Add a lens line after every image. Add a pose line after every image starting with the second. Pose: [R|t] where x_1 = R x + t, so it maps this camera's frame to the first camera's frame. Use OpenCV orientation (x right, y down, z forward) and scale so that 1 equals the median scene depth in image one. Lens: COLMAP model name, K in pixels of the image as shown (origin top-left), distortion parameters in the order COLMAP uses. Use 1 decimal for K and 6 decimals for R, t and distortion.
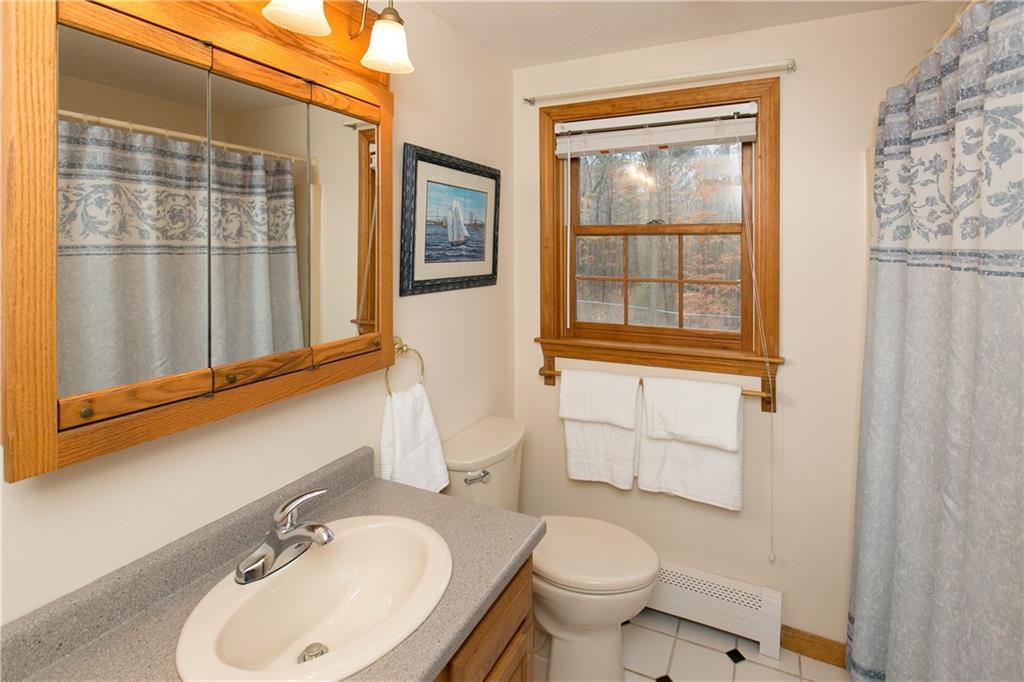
lens RADIAL K [[493.2, 0, 513.3], [0, 493.2, 244.0], [0, 0, 1]] dist [-0.001616, -0.000872]
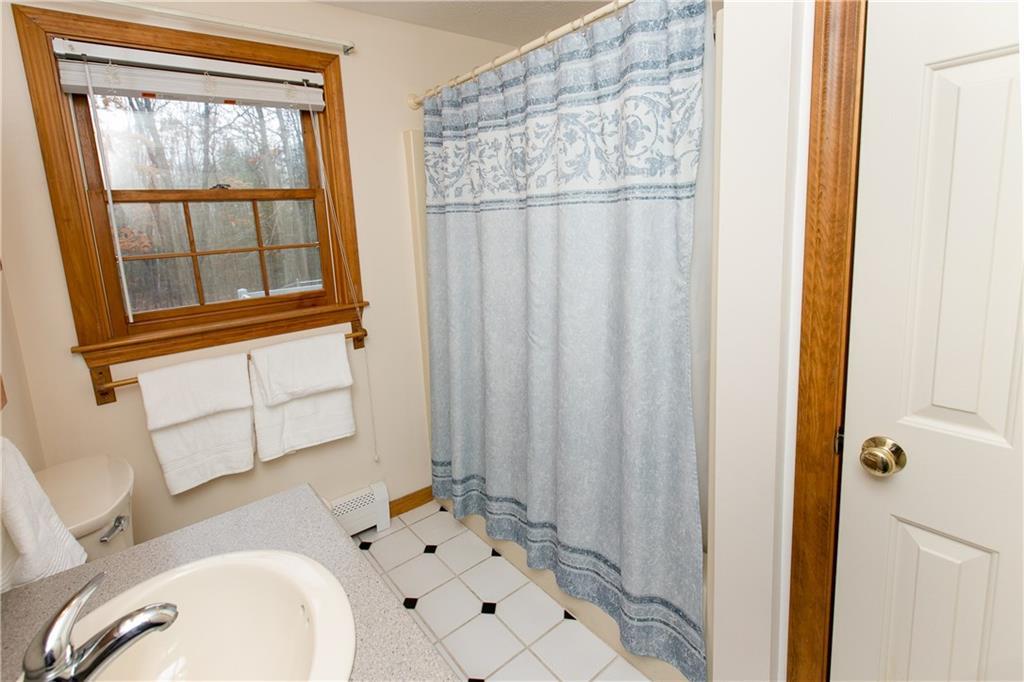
lens RADIAL K [[484.7, 0, 511.7], [0, 484.7, 288.5], [0, 0, 1]] dist [0.000333, -0.000399]
pose [[0.447921, -0.156748, 0.880225, -0.335002], [0.049282, 0.987344, 0.150745, 0.037010], [-0.892714, -0.024142, 0.449977, 0.140159]]
